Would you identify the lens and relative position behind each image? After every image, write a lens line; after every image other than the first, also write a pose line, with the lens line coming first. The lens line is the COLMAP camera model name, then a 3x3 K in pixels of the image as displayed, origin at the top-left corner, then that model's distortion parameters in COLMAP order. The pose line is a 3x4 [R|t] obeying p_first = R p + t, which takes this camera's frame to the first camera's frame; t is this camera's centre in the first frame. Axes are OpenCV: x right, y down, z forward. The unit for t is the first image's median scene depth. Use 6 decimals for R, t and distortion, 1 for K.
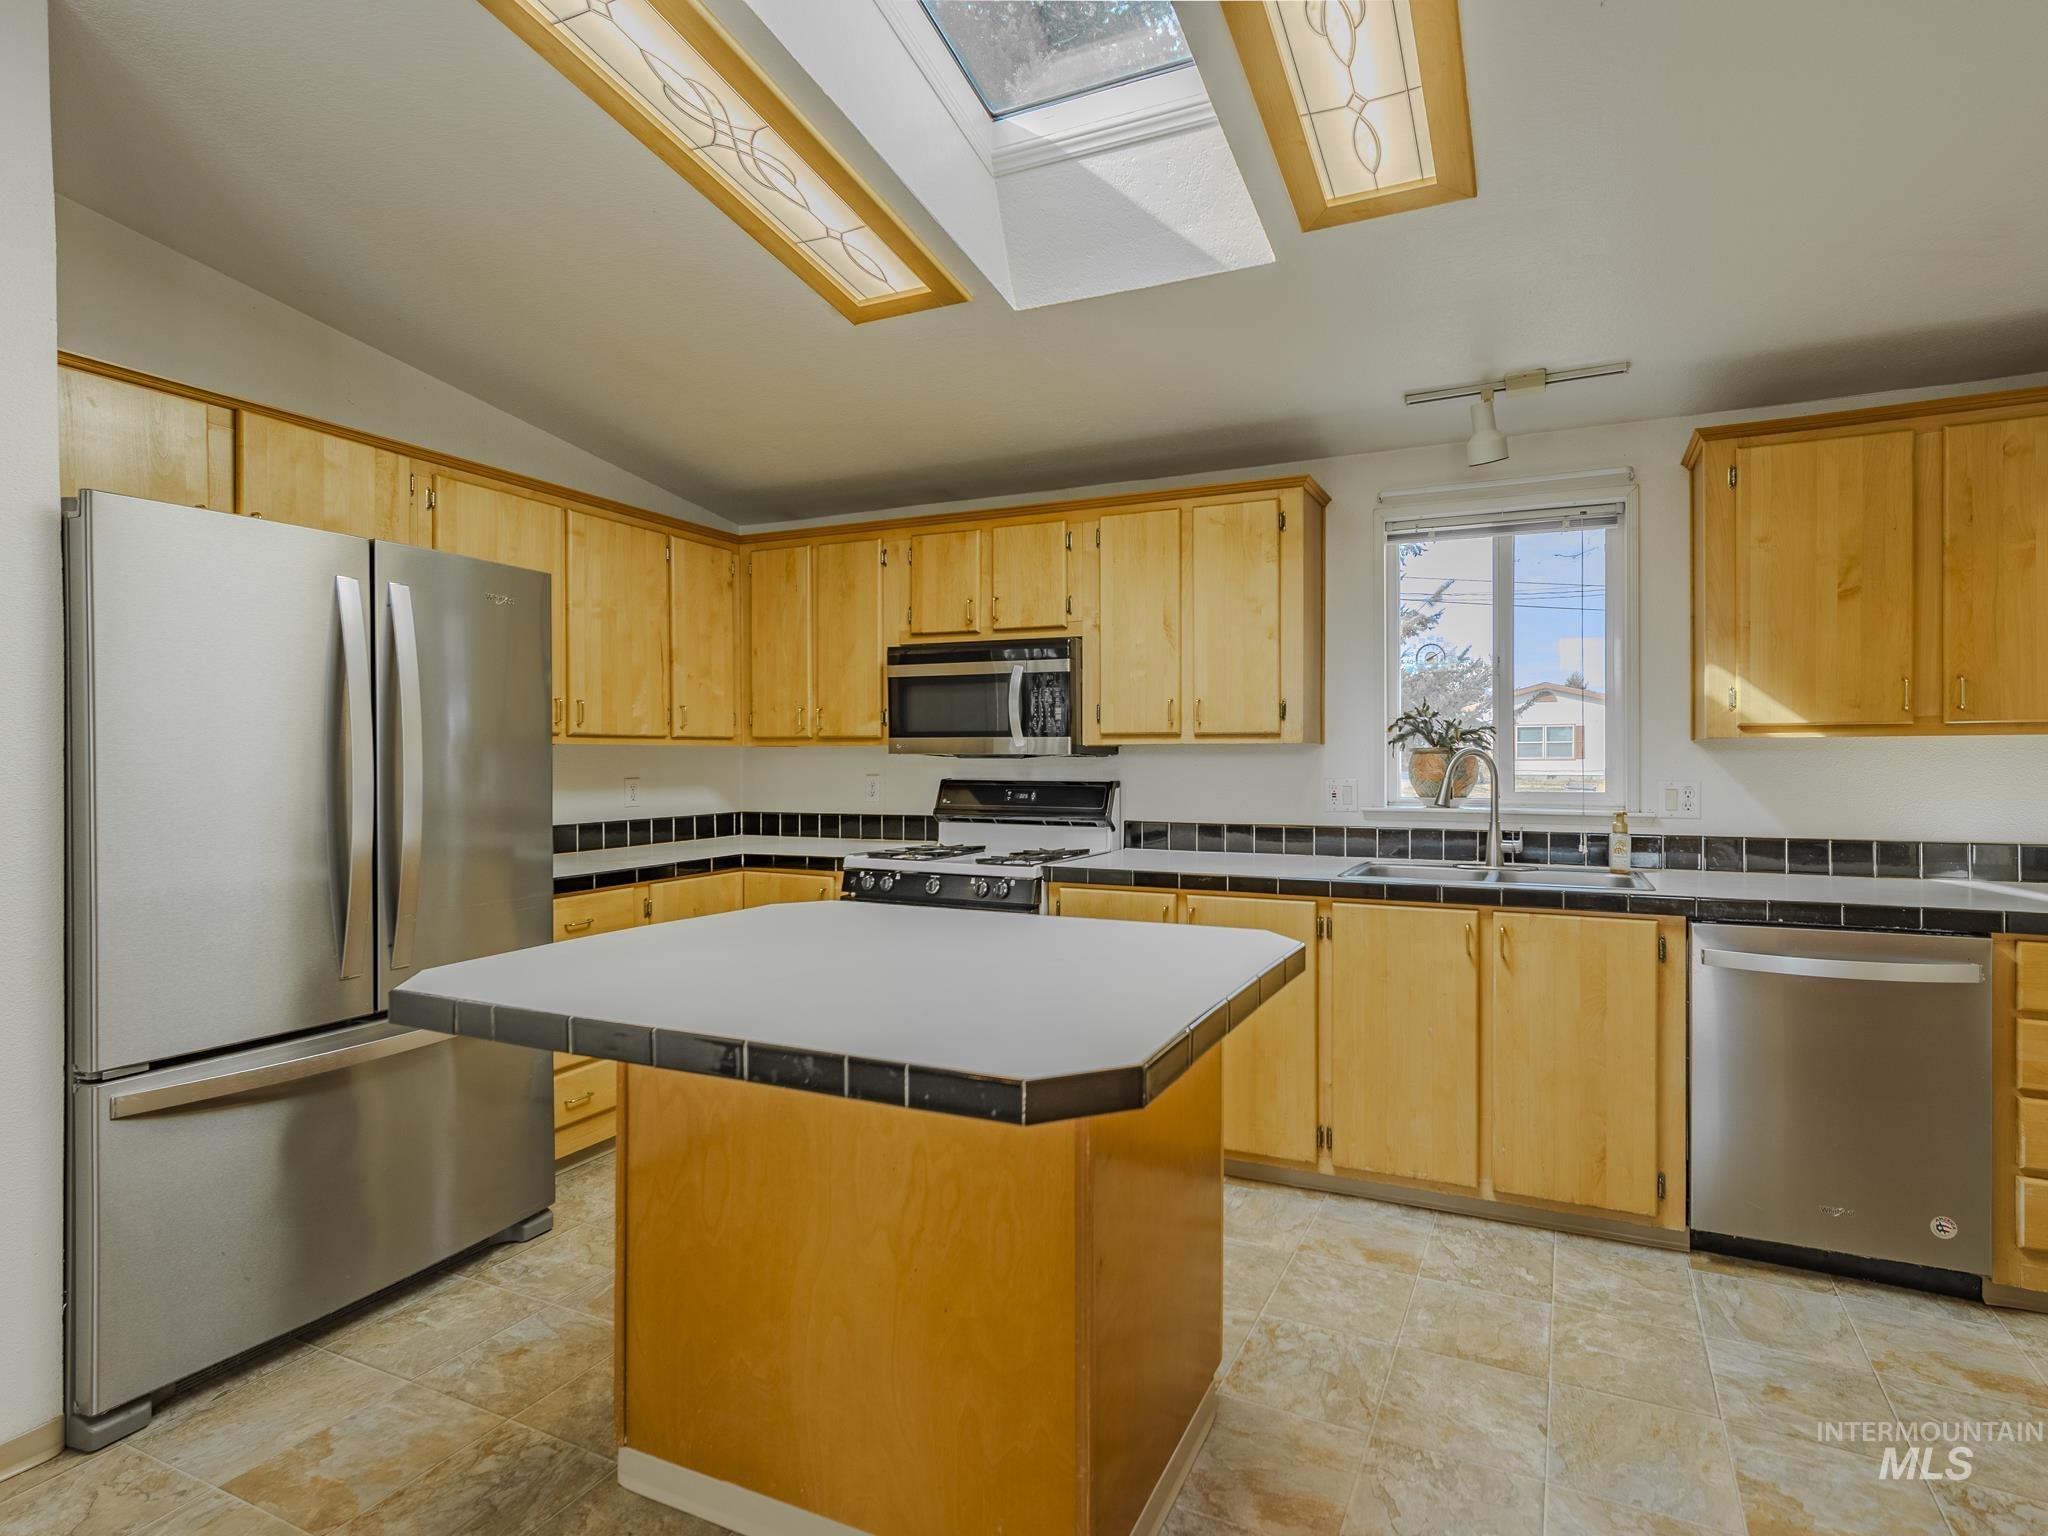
lens RADIAL K [[859.8, 0, 1023.3], [0, 859.8, 770.2], [0, 0, 1]] dist [0.002242, 0.001306]
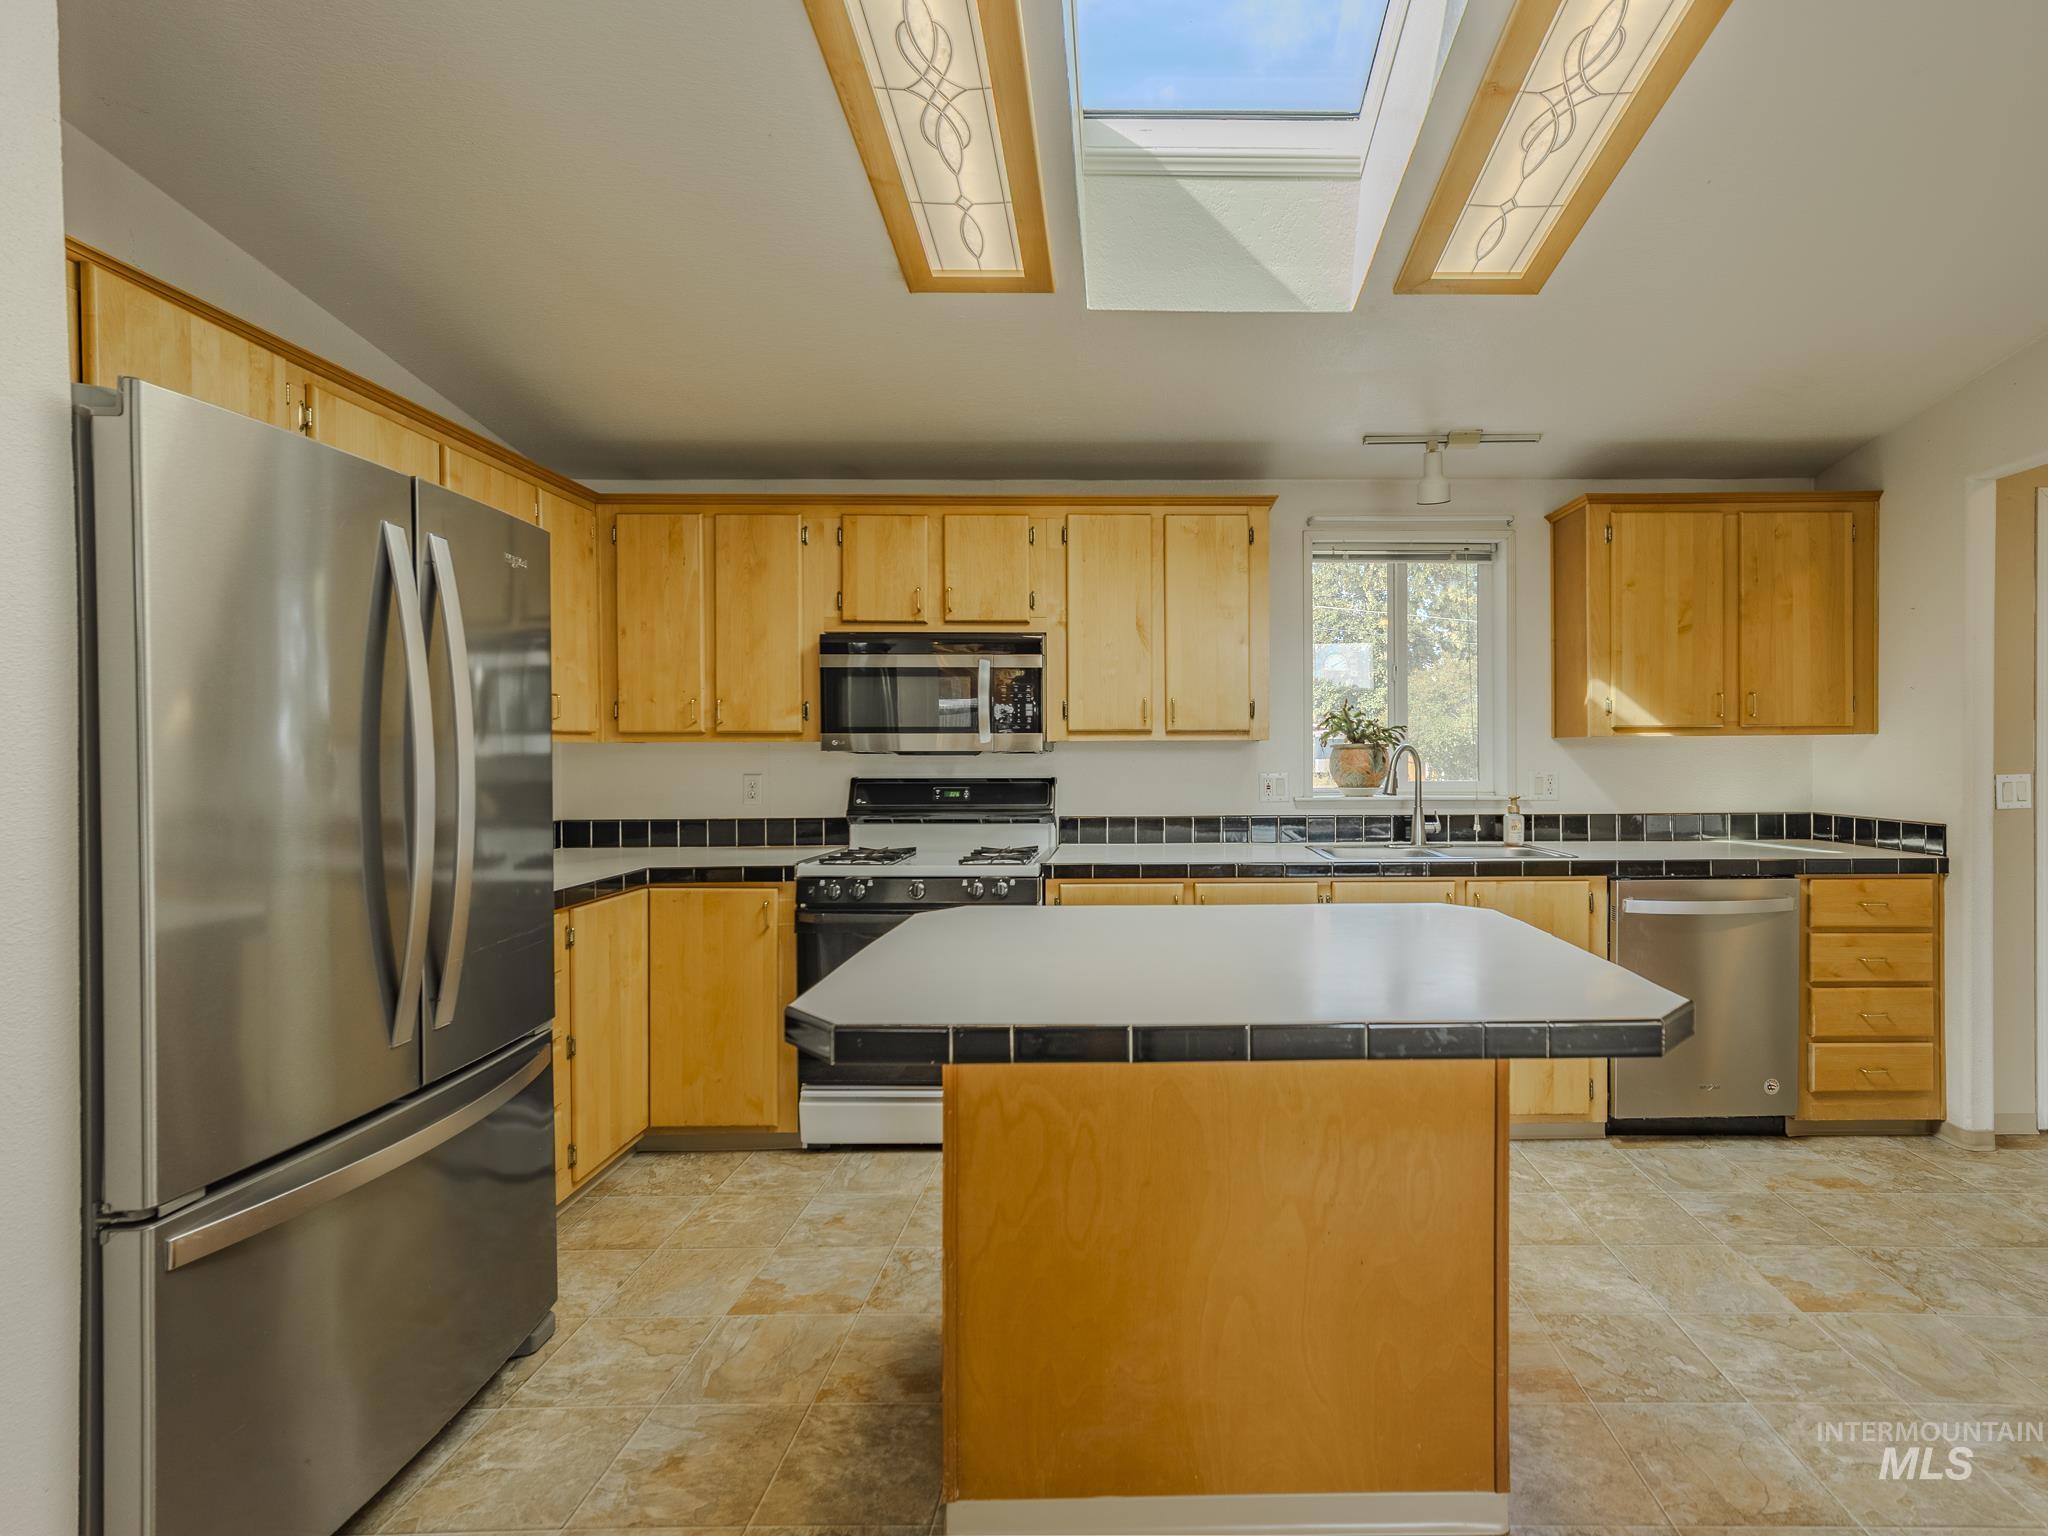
lens RADIAL K [[900.9, 0, 1024.0], [0, 900.9, 768.0], [0, 0, 1]] dist [0.002591, 0.000283]
pose [[0.936531, -0.010094, 0.350440, -0.358312], [0.009441, 0.999949, 0.003571, -0.002742], [-0.350458, -0.000035, 0.936579, 0.032964]]
